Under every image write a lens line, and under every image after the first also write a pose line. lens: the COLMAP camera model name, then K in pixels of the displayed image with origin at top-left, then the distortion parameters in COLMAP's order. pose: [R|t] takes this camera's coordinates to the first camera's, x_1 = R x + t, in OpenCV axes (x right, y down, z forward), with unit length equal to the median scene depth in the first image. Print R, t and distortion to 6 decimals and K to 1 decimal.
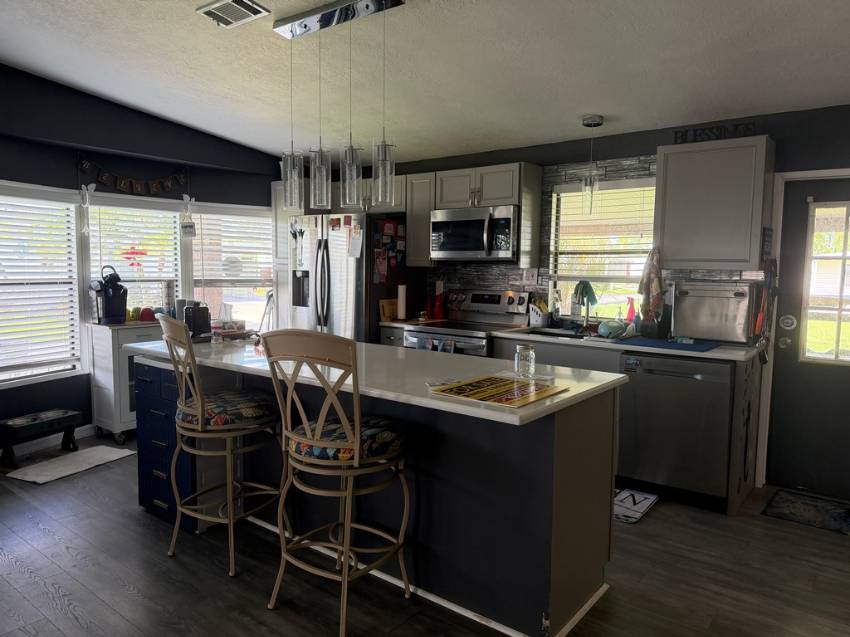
lens RADIAL K [[592.1, 0, 423.5], [0, 592.1, 315.0], [0, 0, 1]] dist [0.080914, -0.115518]
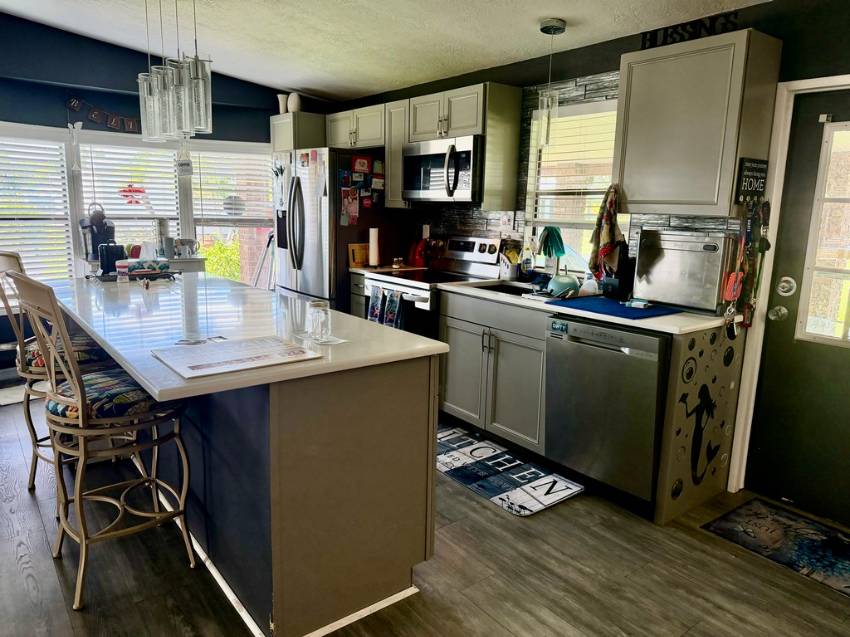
lens RADIAL K [[592.1, 0, 423.5], [0, 592.1, 315.0], [0, 0, 1]] dist [0.080914, -0.115518]
pose [[0.968897, 0.054893, -0.241300, 0.291396], [-0.032144, 0.994743, 0.097226, -0.009103], [0.245368, -0.086446, 0.965568, 0.128752]]
